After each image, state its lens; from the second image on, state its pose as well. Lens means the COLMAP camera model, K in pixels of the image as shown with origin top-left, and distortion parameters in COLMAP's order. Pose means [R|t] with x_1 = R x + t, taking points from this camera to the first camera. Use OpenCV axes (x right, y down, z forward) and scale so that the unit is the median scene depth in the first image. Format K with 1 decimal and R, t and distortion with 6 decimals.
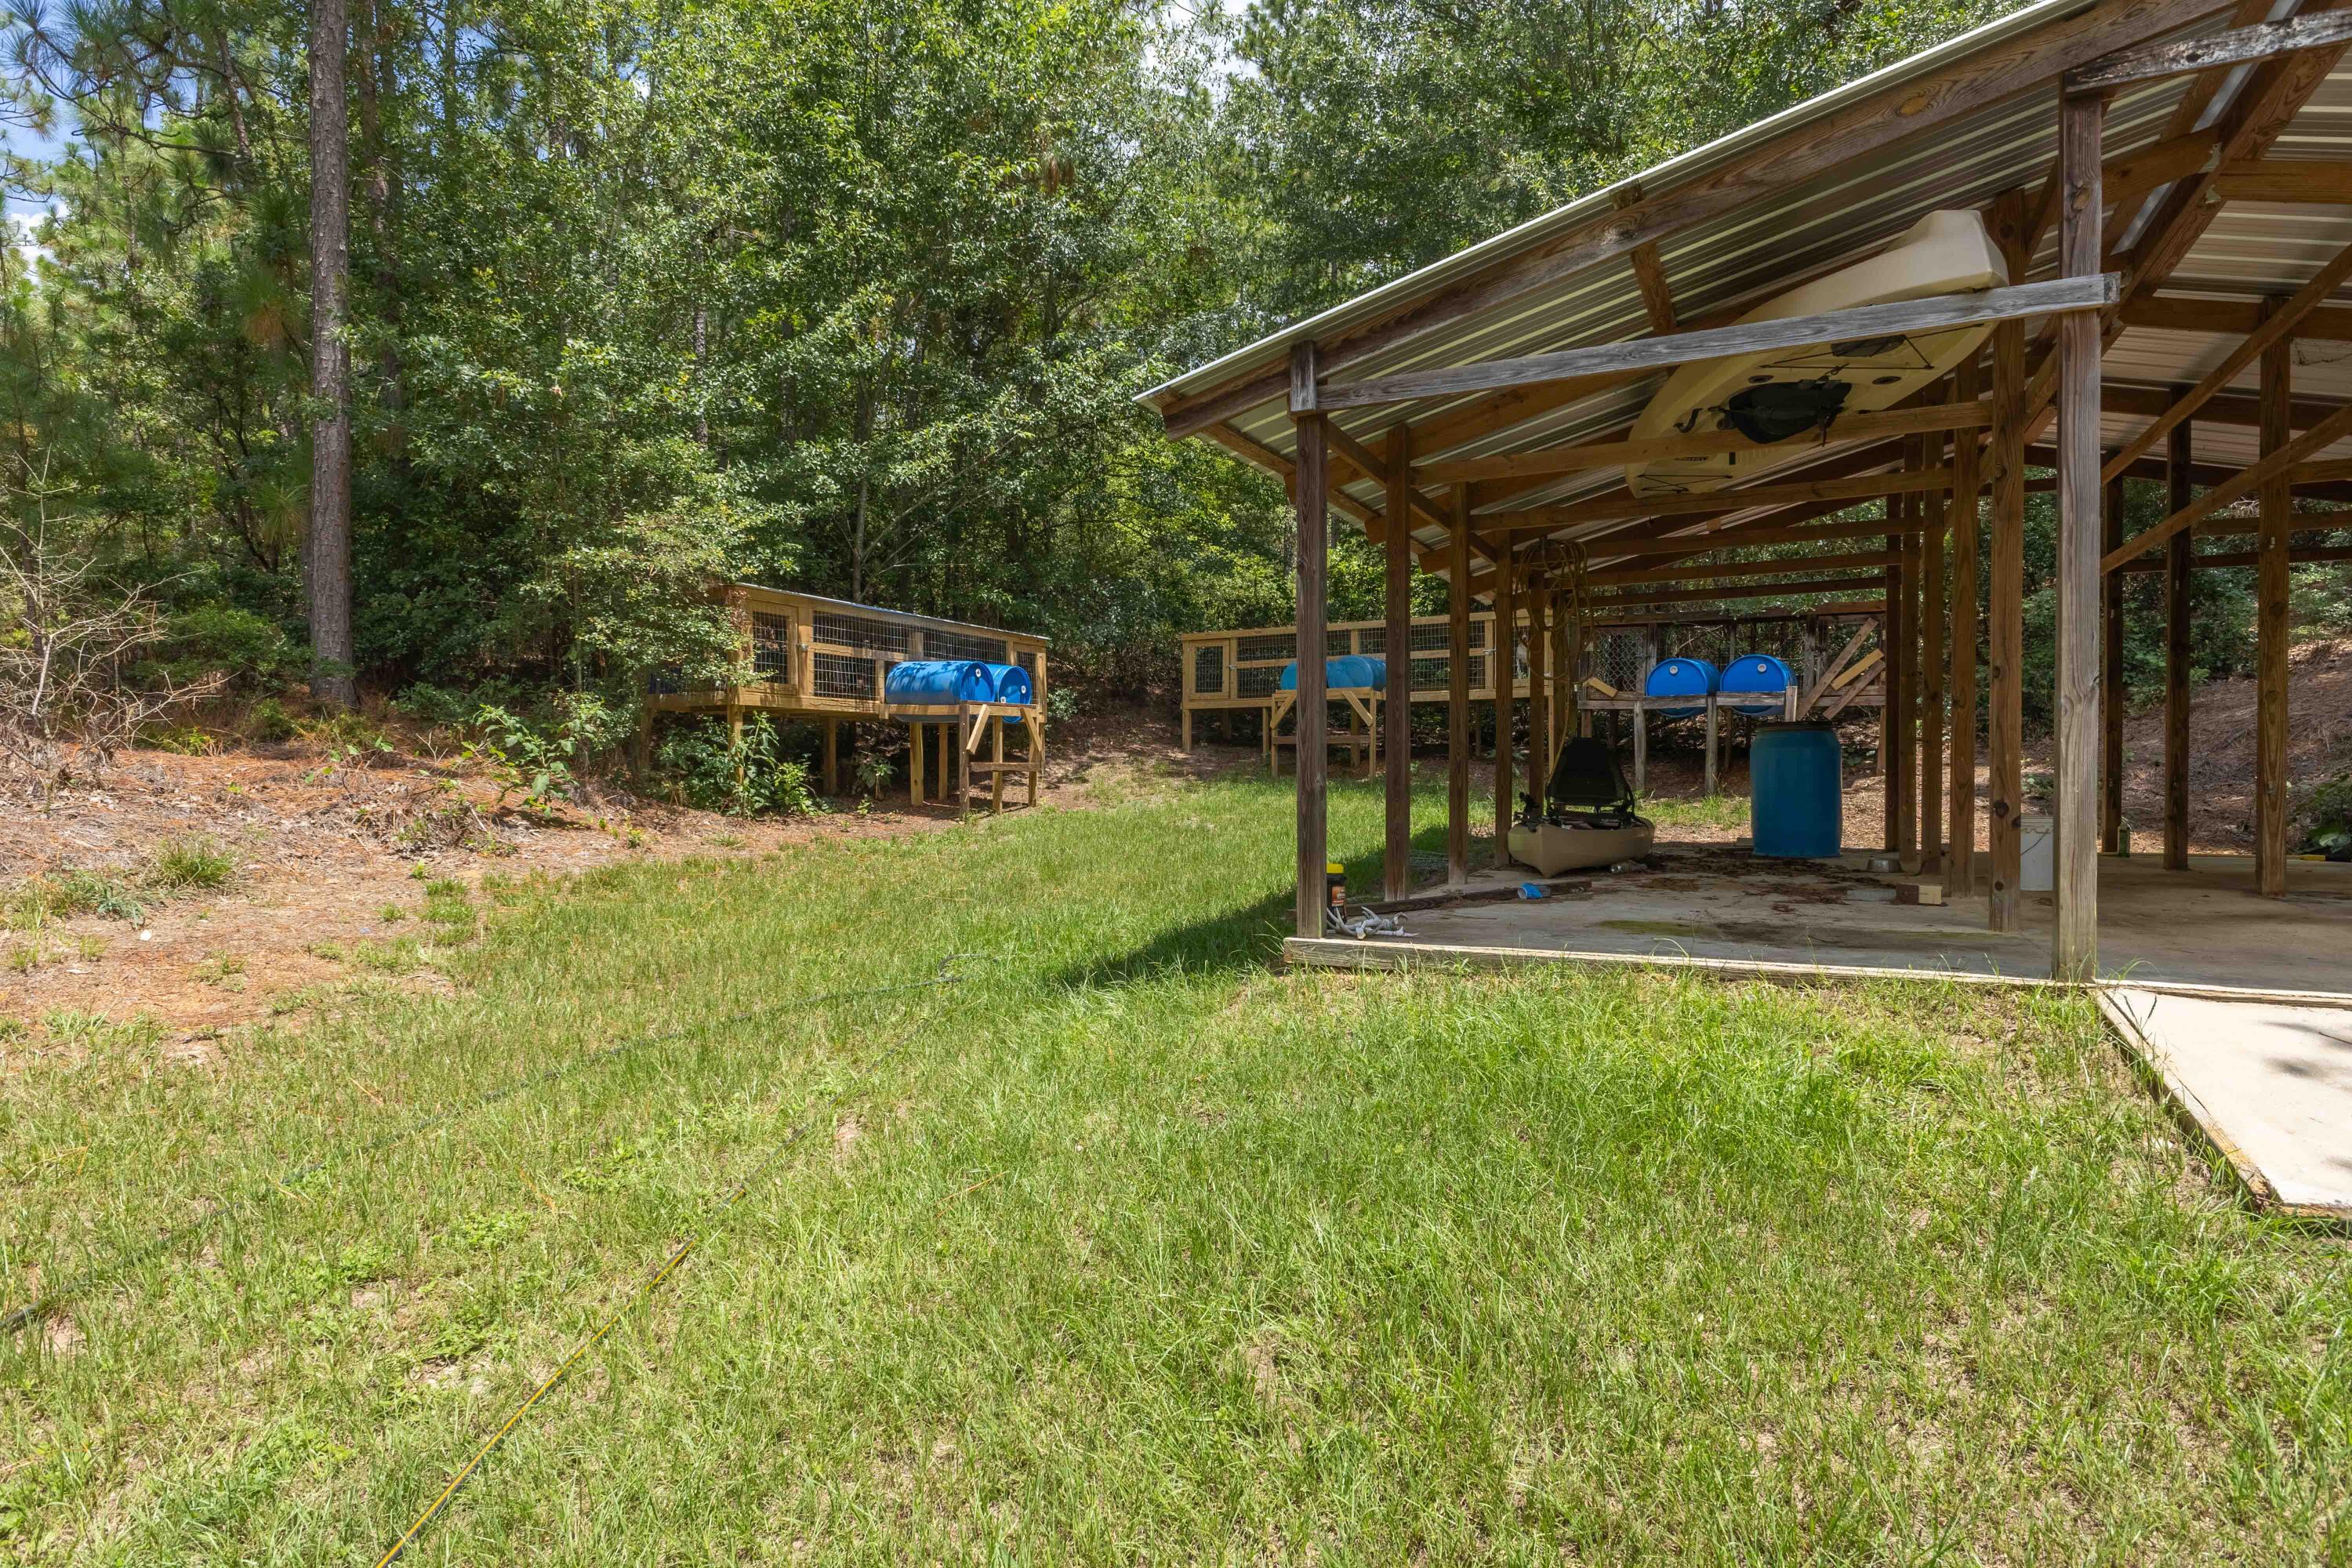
lens RADIAL K [[1281.9, 0, 1174.0], [0, 1281.9, 783.2], [0, 0, 1]] dist [0.002624, 0.000207]
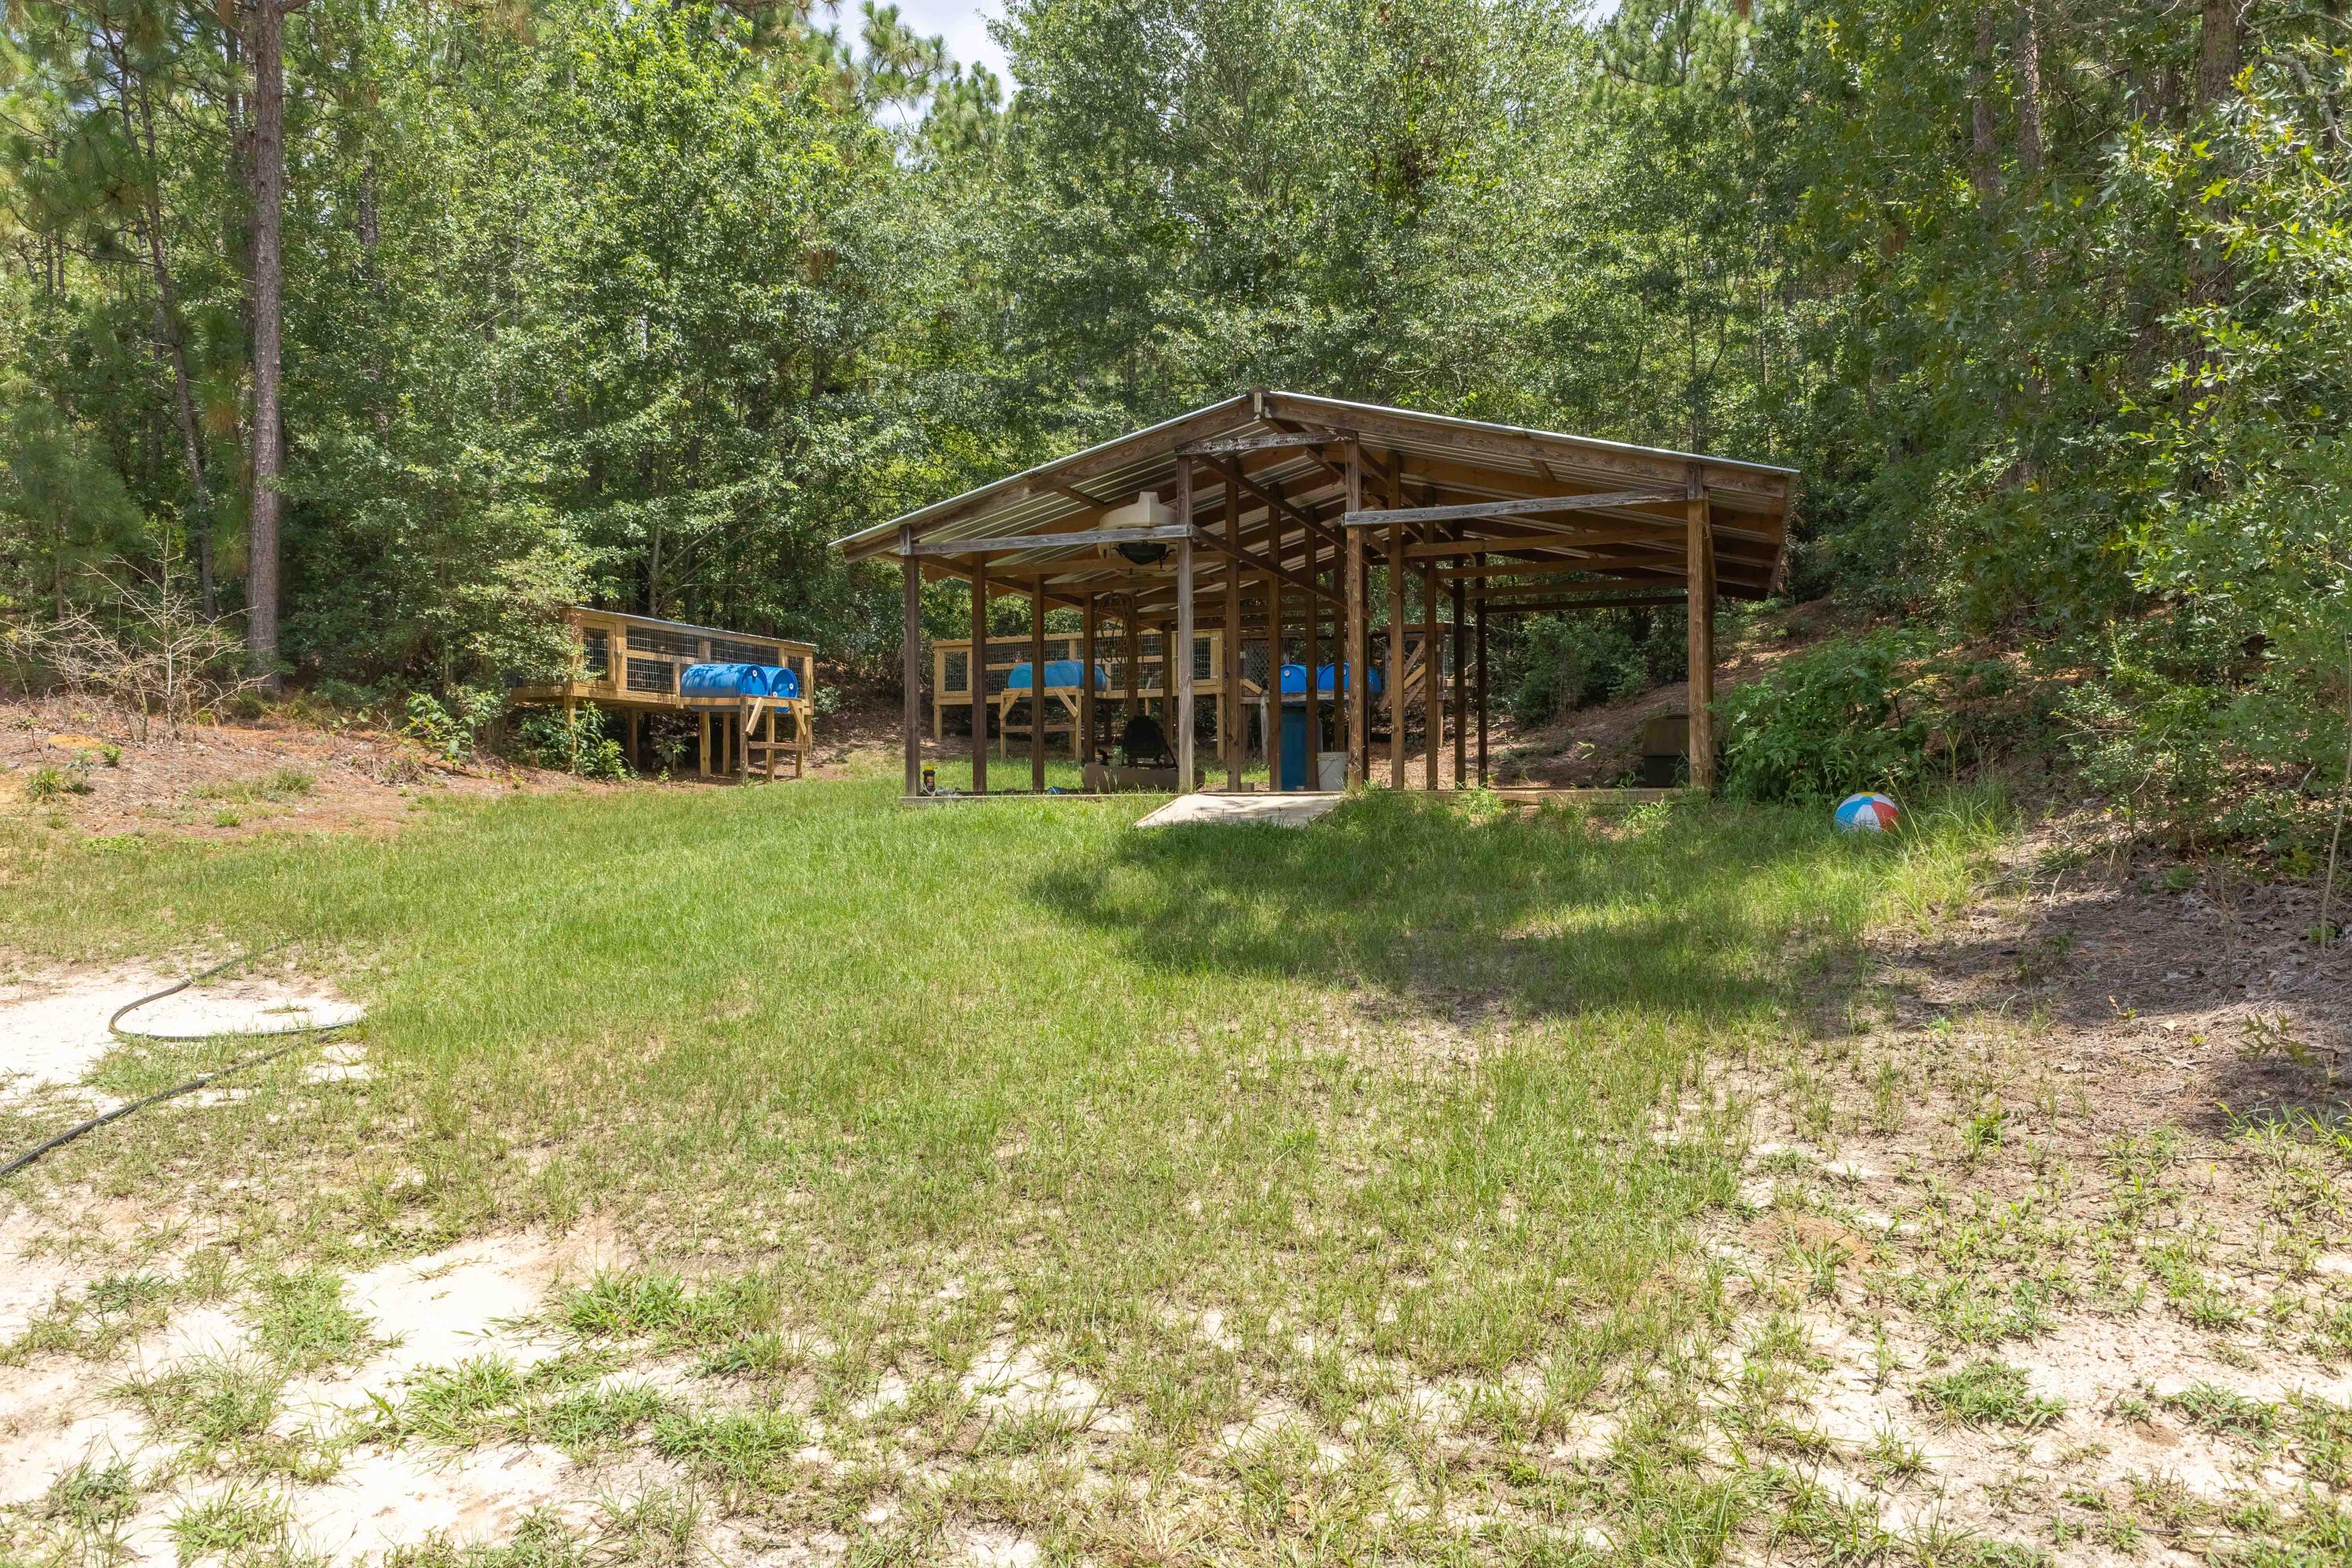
lens RADIAL K [[1542.7, 0, 1181.9], [0, 1542.7, 779.5], [0, 0, 1]] dist [0.032983, 0.000666]
pose [[0.993010, -0.004390, 0.117948, 0.095123], [0.006613, 0.999808, -0.018458, 0.055258], [-0.117844, 0.019109, 0.992848, -0.627809]]
